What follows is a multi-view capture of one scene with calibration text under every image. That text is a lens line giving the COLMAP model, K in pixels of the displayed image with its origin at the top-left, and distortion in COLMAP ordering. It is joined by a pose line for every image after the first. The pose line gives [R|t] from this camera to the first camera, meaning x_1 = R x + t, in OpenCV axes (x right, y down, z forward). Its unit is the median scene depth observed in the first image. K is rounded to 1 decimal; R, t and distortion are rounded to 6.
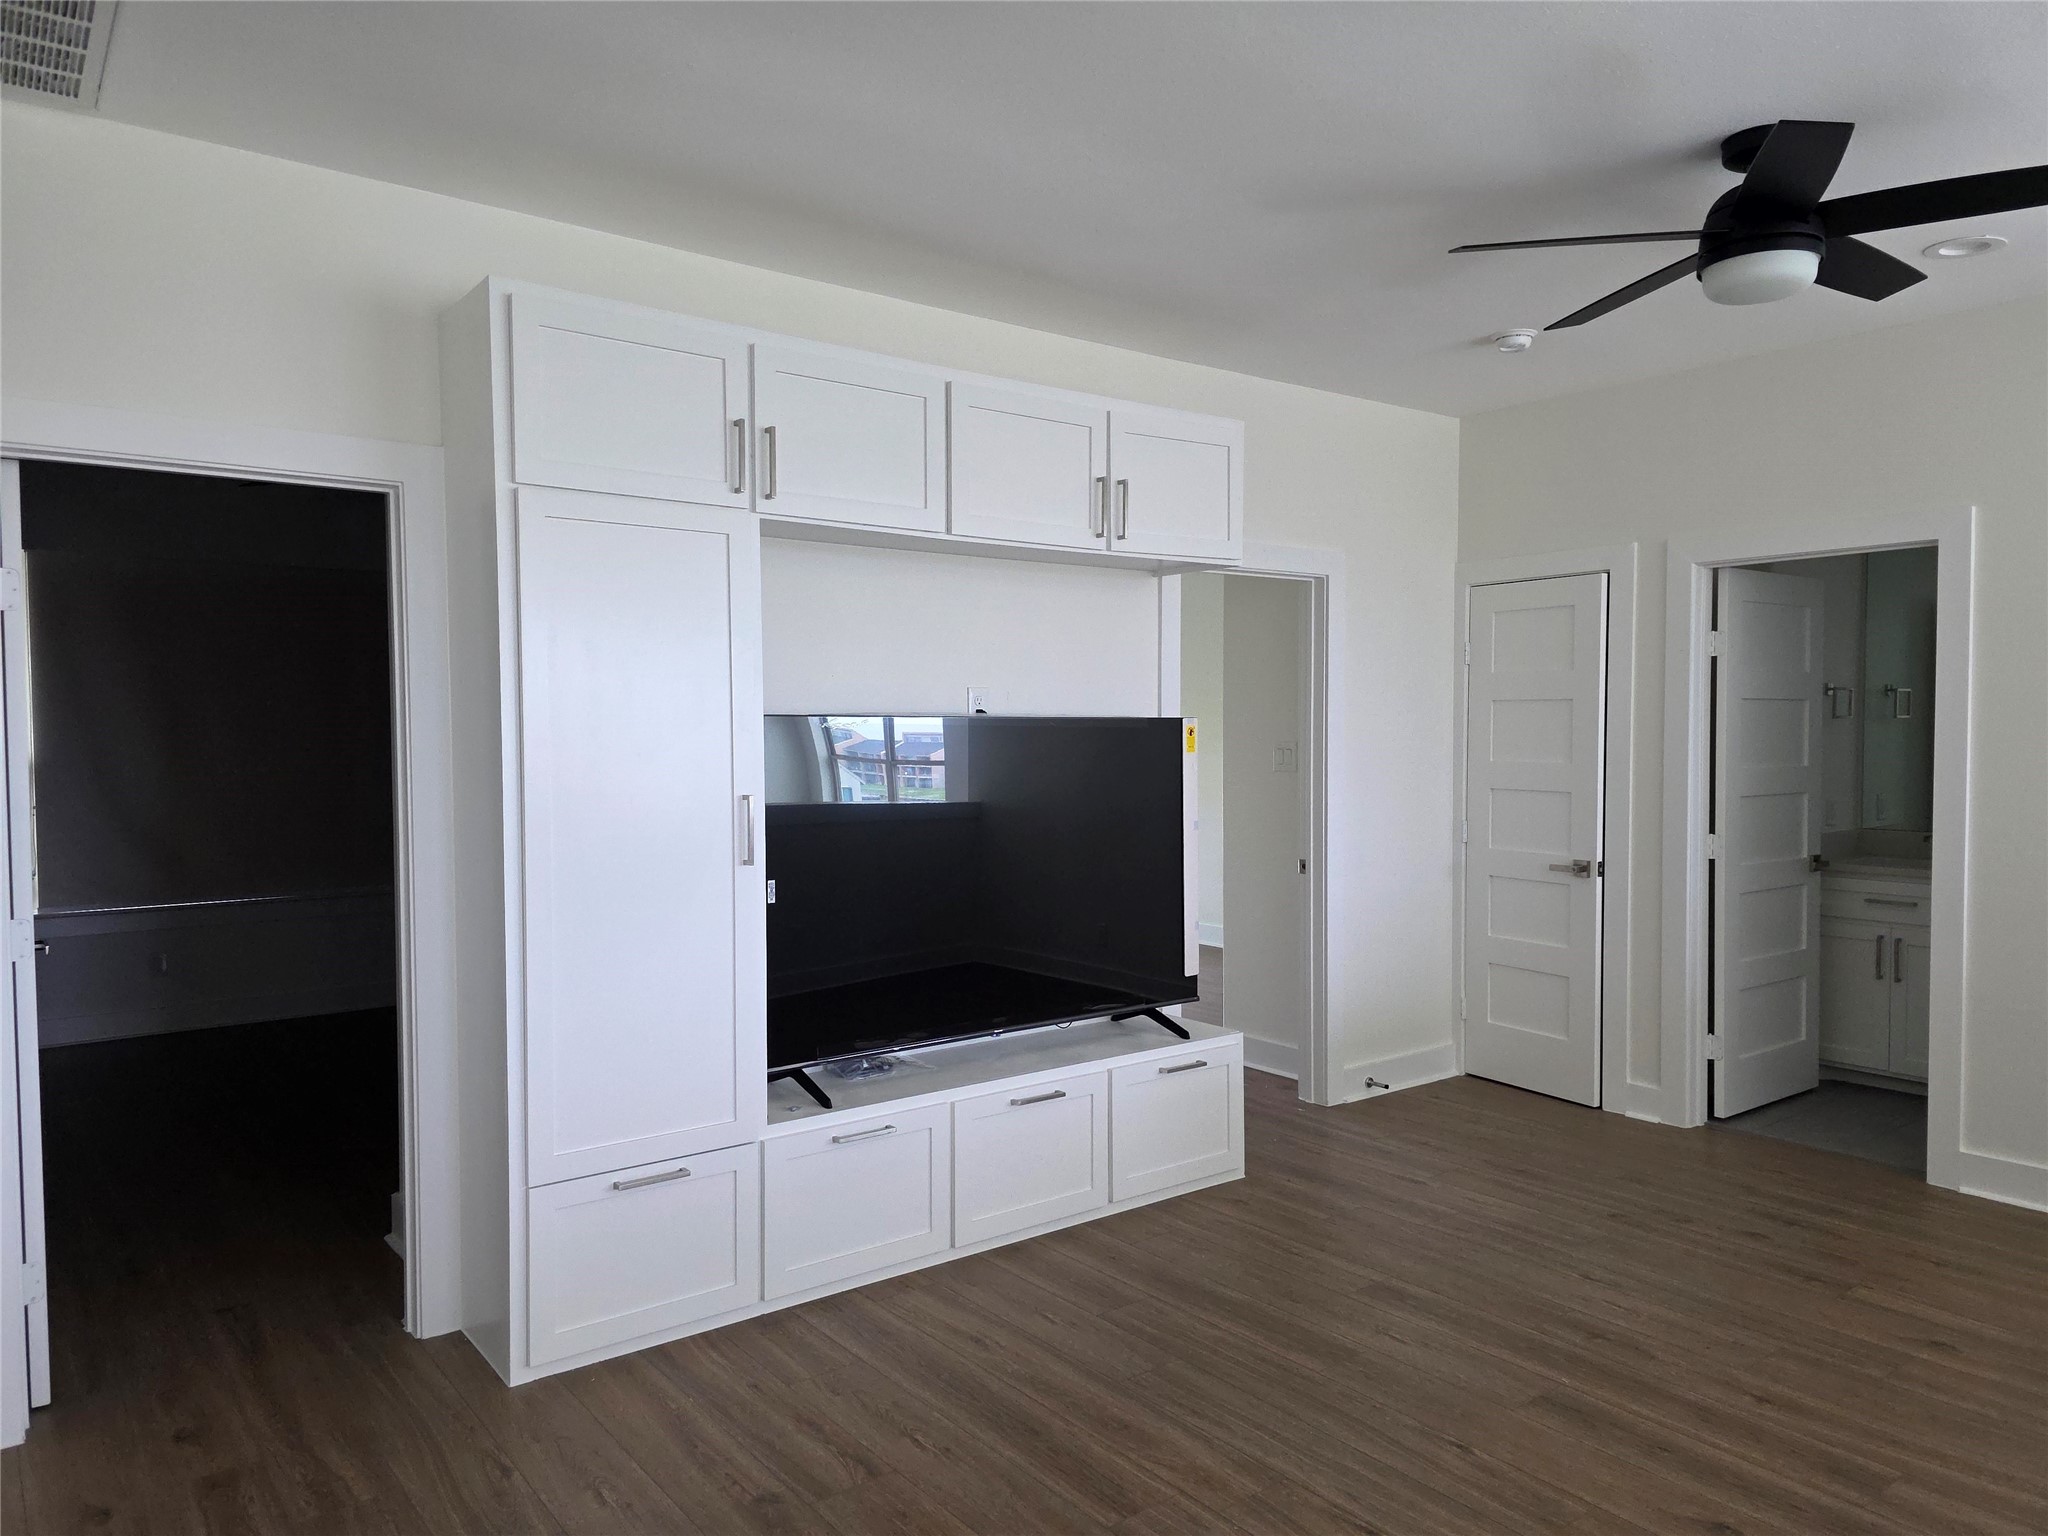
lens RADIAL K [[1363.9, 0, 1024.0], [0, 1363.9, 768.0], [0, 0, 1]] dist [0.044755, -0.002279]
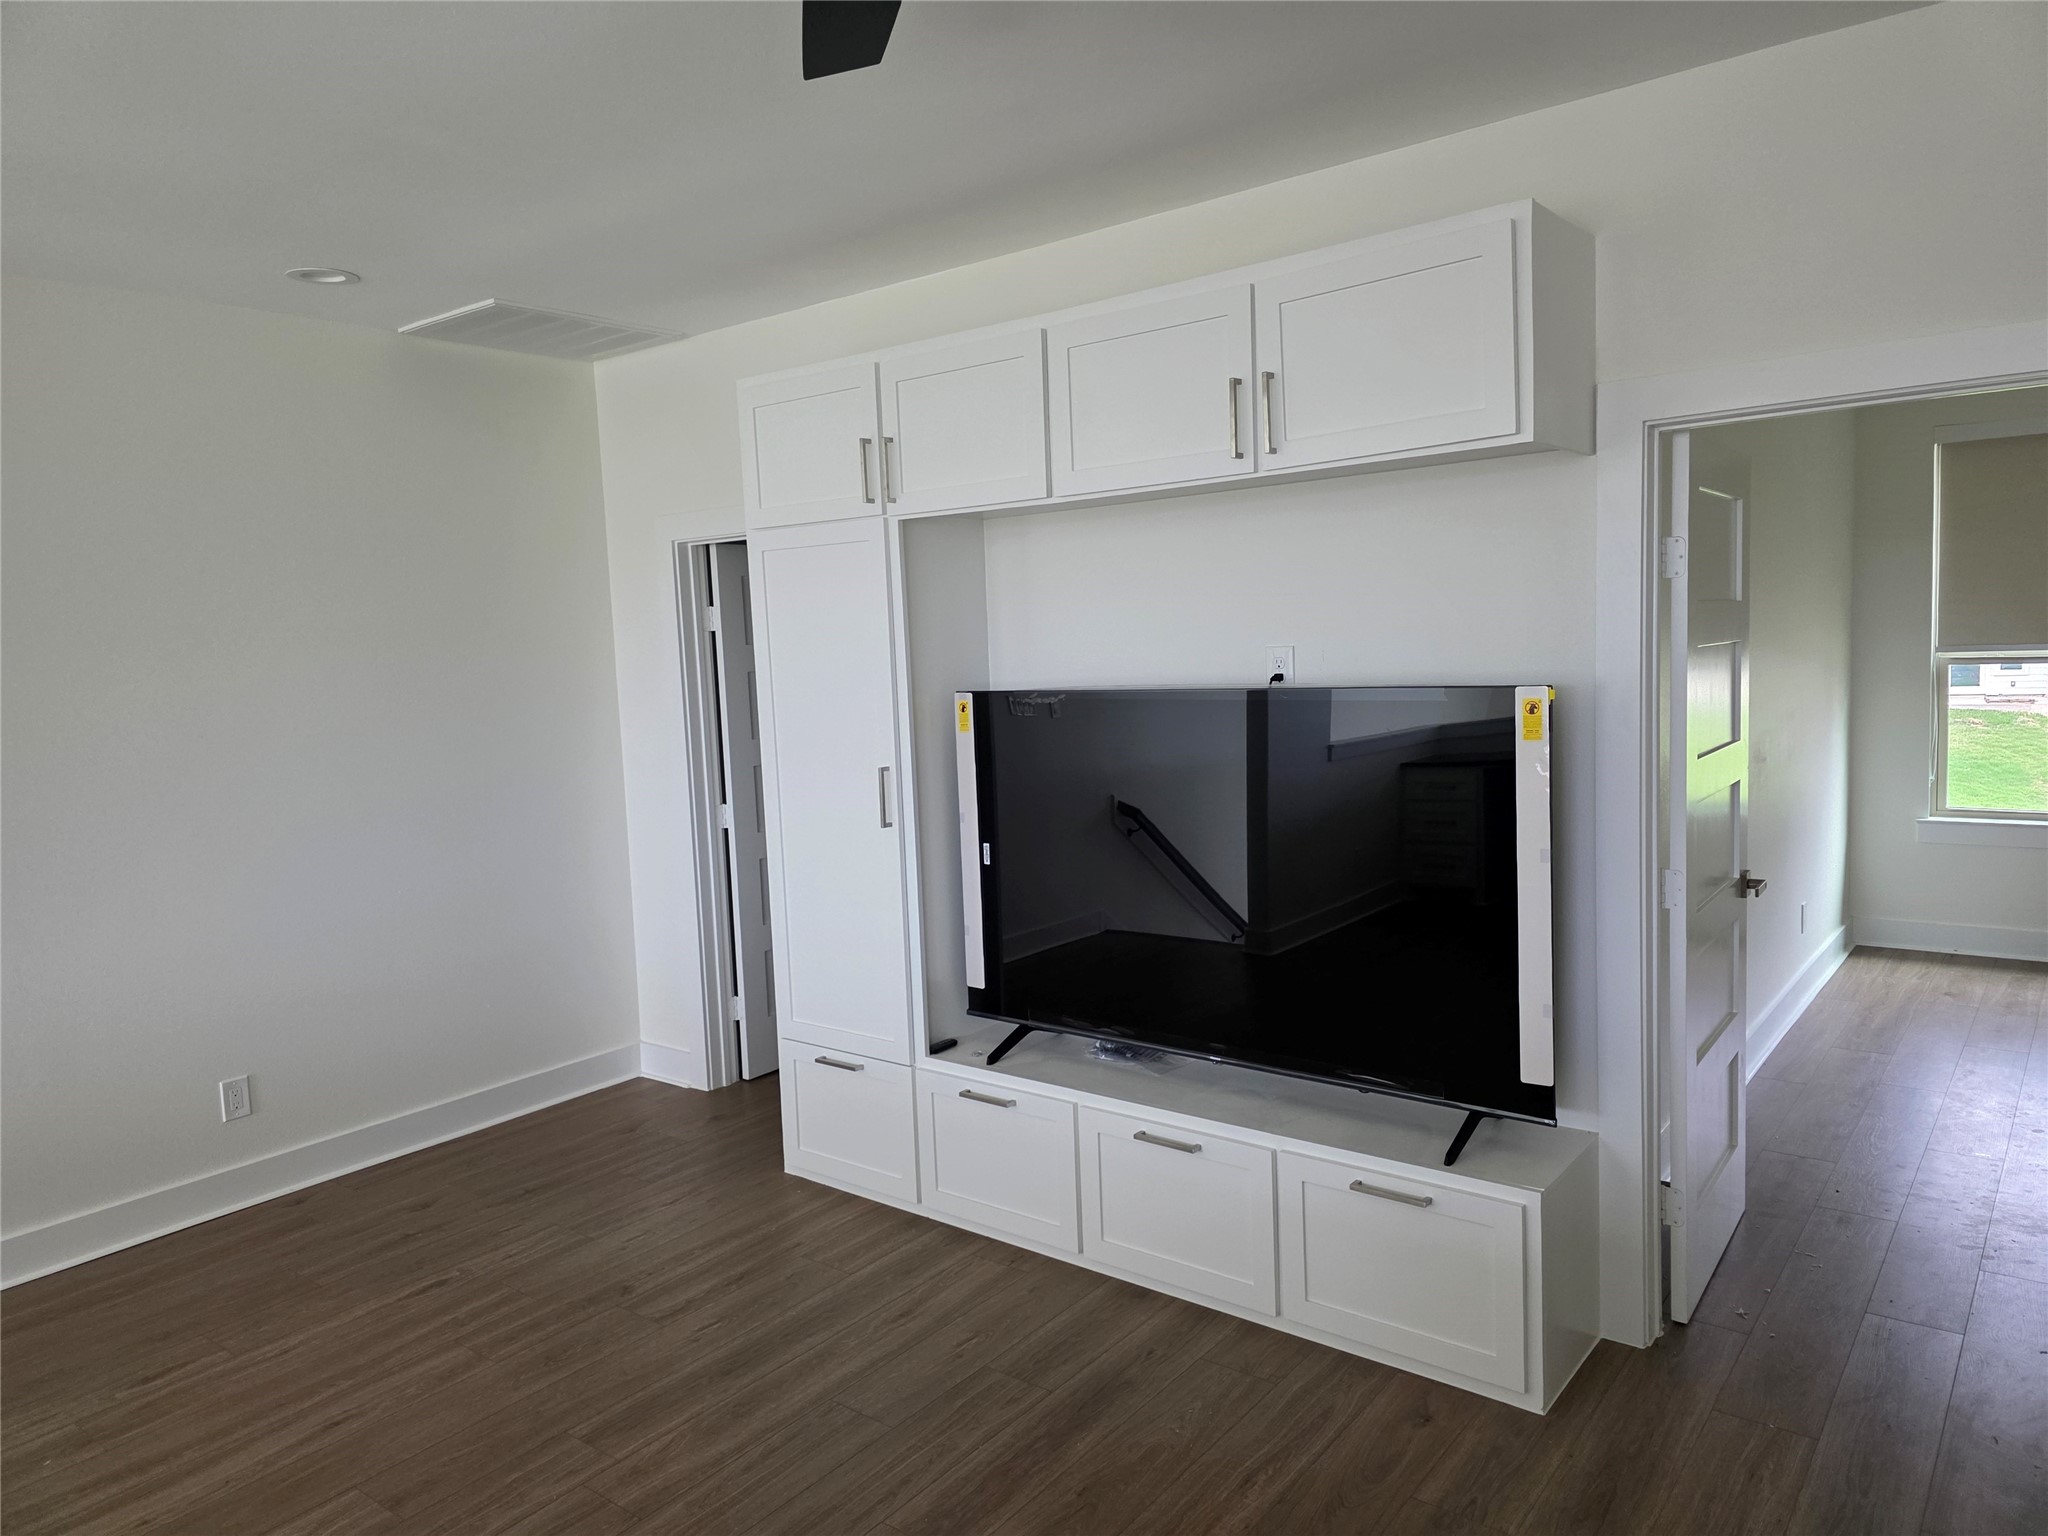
lens RADIAL K [[1363.9, 0, 1024.0], [0, 1363.9, 768.0], [0, 0, 1]] dist [0.044755, -0.002279]
pose [[0.243217, 0.087510, -0.966016, 0.870151], [0.022158, 0.995161, 0.095729, -0.082528], [0.969719, -0.044688, 0.240101, 0.784557]]
